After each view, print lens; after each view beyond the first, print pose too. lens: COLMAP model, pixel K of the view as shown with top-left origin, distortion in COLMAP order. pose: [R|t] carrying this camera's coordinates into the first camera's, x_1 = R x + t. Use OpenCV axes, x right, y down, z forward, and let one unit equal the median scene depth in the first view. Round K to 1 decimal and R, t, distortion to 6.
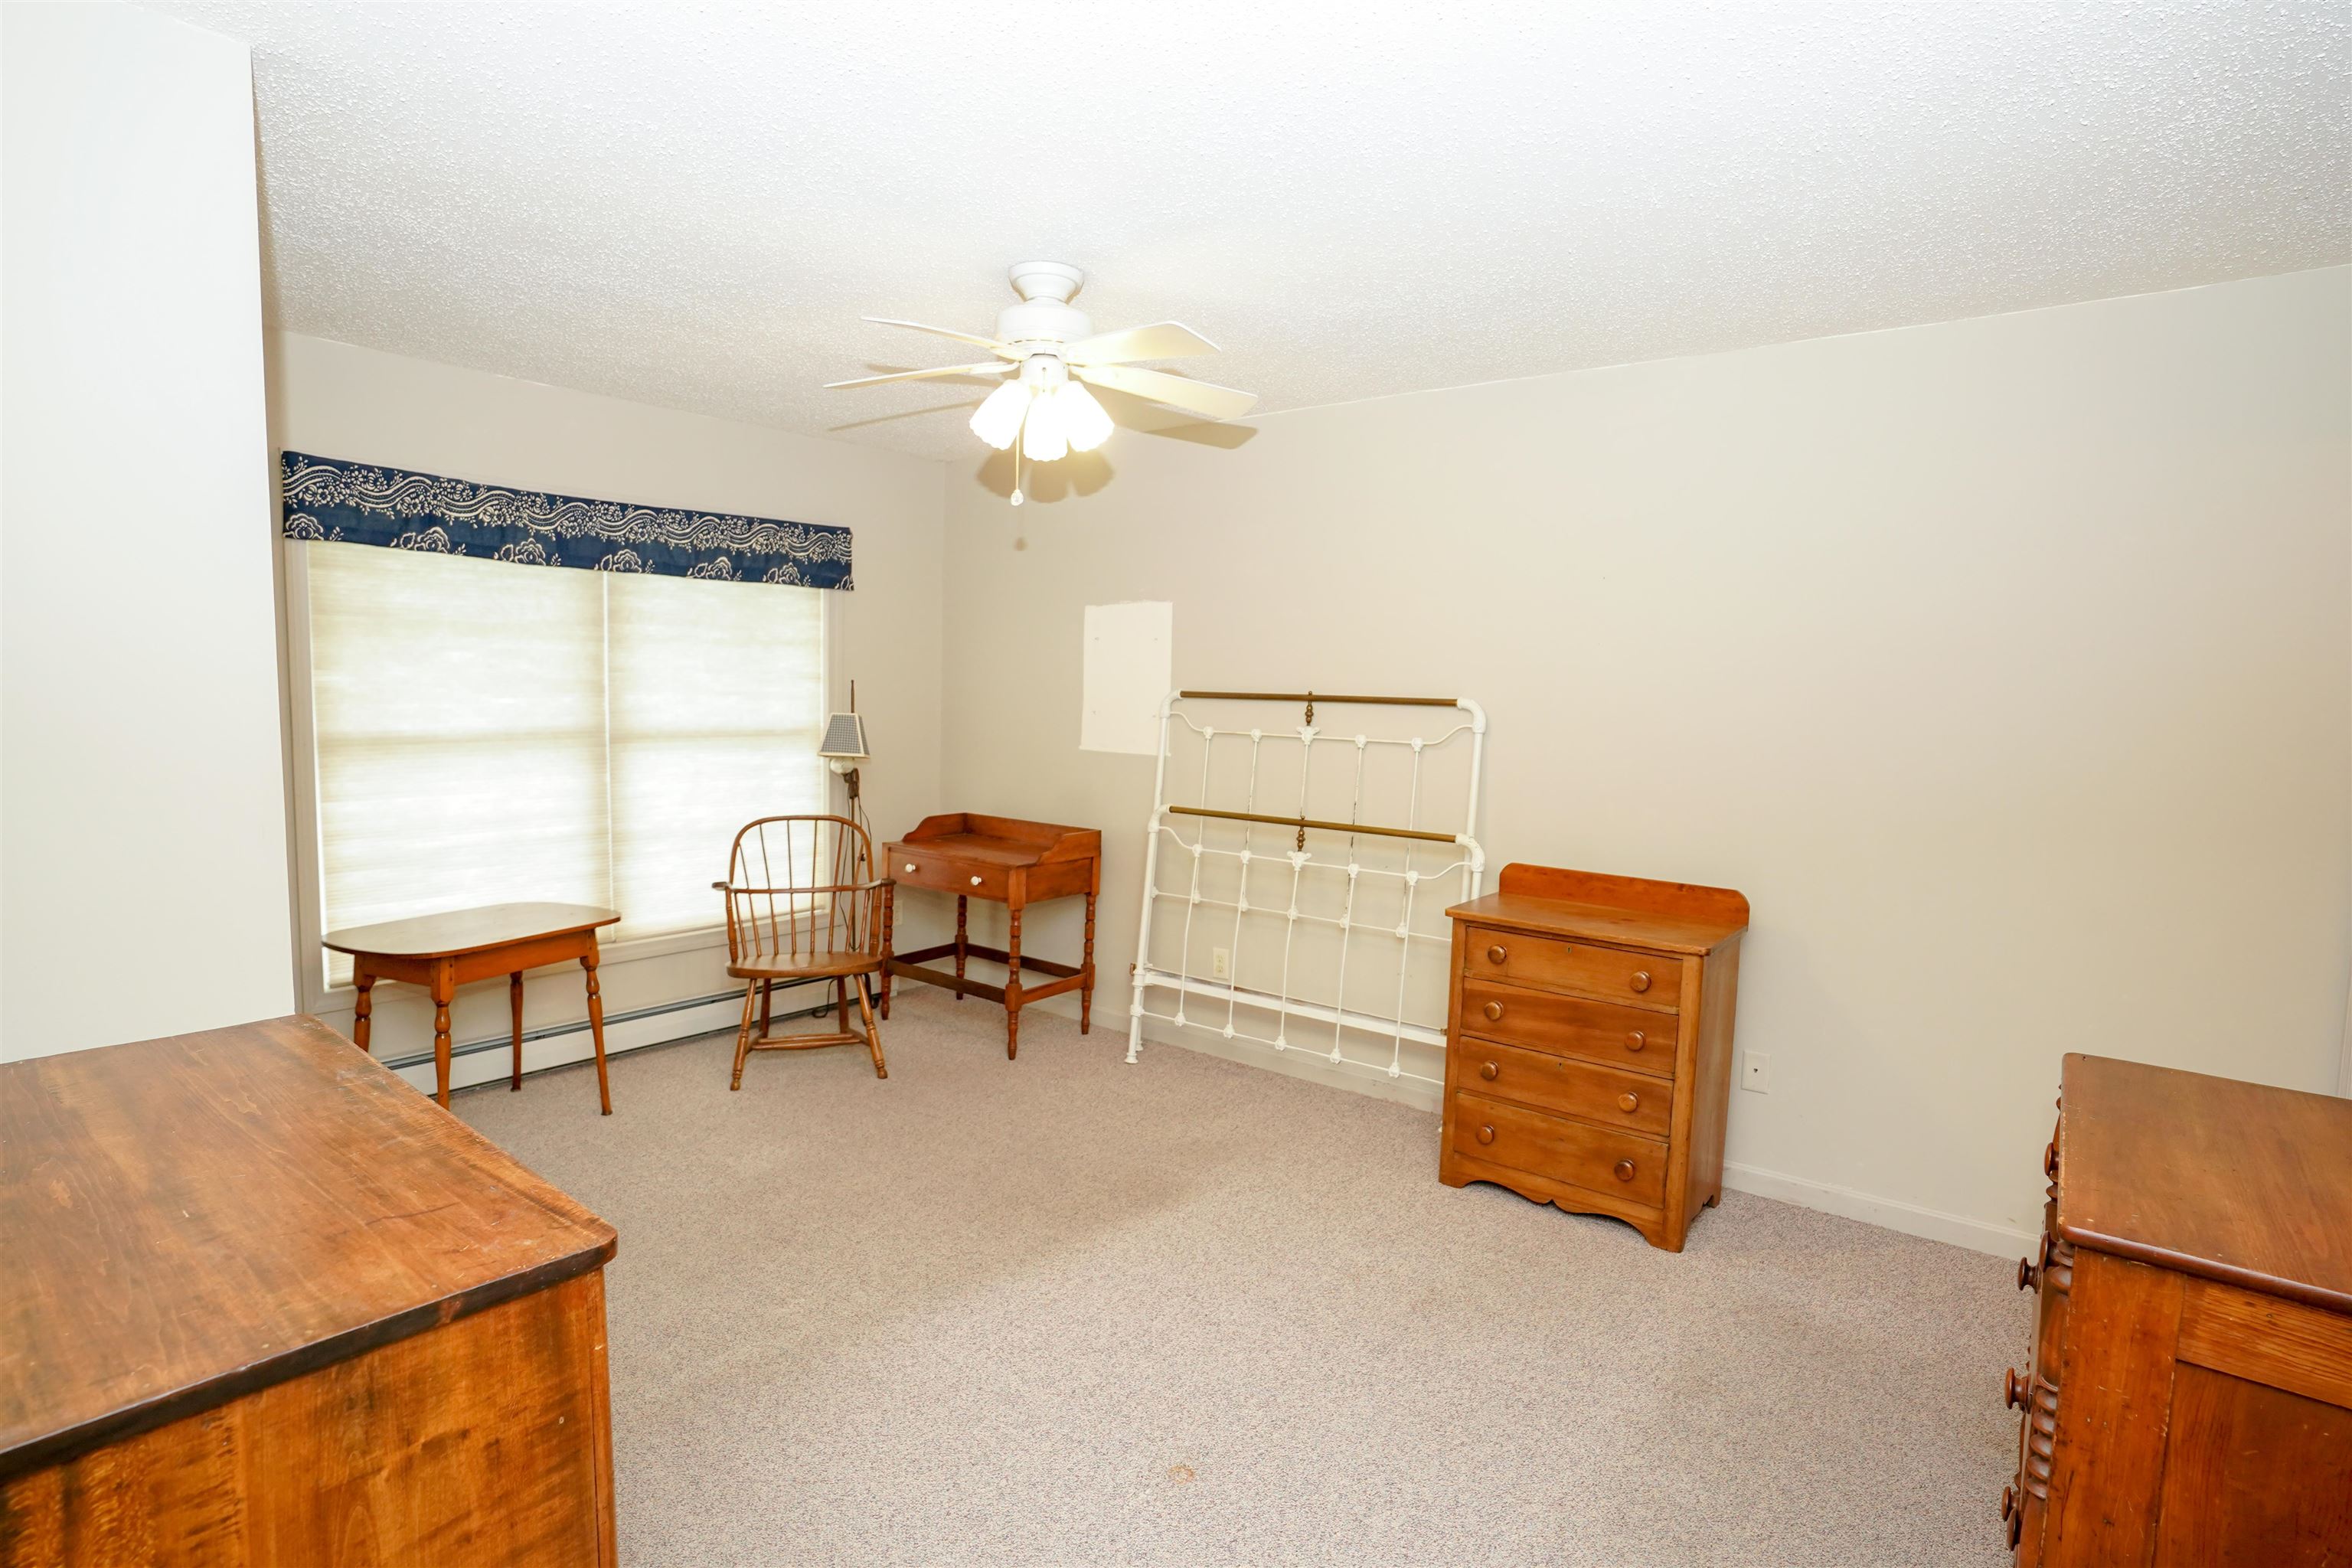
lens RADIAL K [[1248.2, 0, 1175.0], [0, 1248.2, 785.6], [0, 0, 1]] dist [-0.034473, 0.024377]
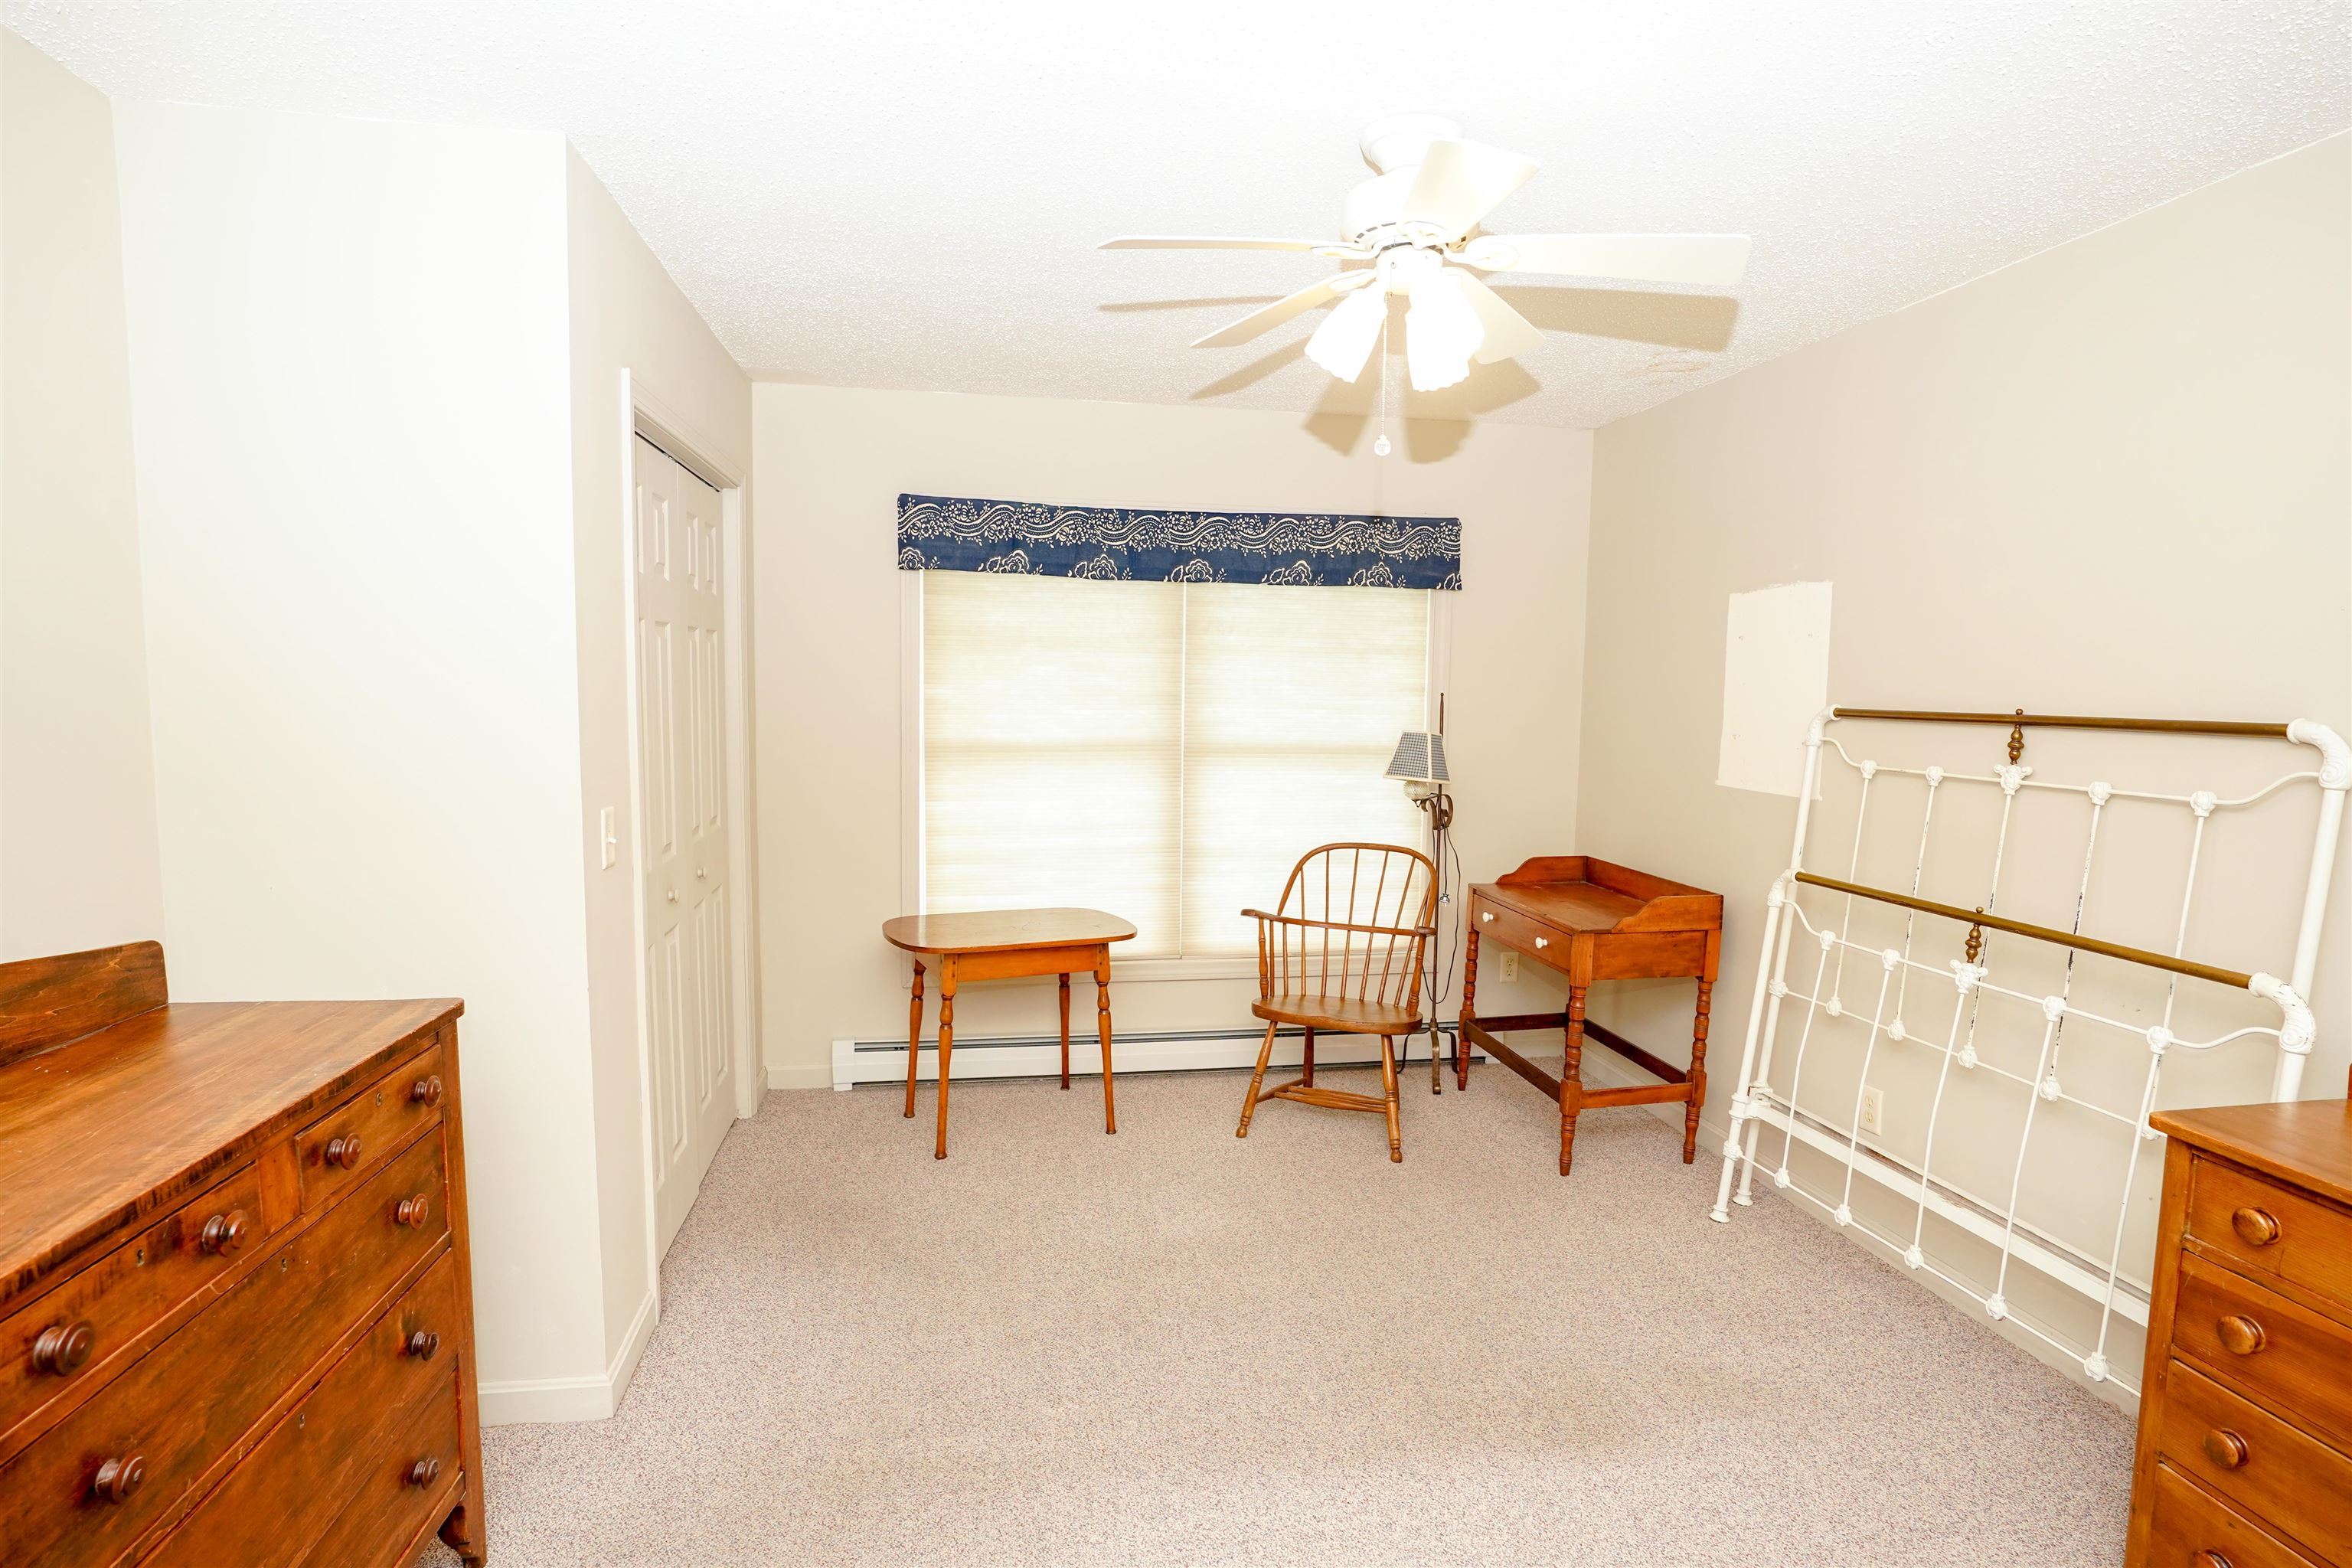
lens RADIAL K [[1248.2, 0, 1168.9], [0, 1248.2, 789.8], [0, 0, 1]] dist [-0.034473, 0.024377]
pose [[0.745788, 0.048242, -0.664434, 0.203286], [-0.054313, 0.998457, 0.011532, -0.019447], [0.663965, 0.027487, 0.747258, 0.258654]]
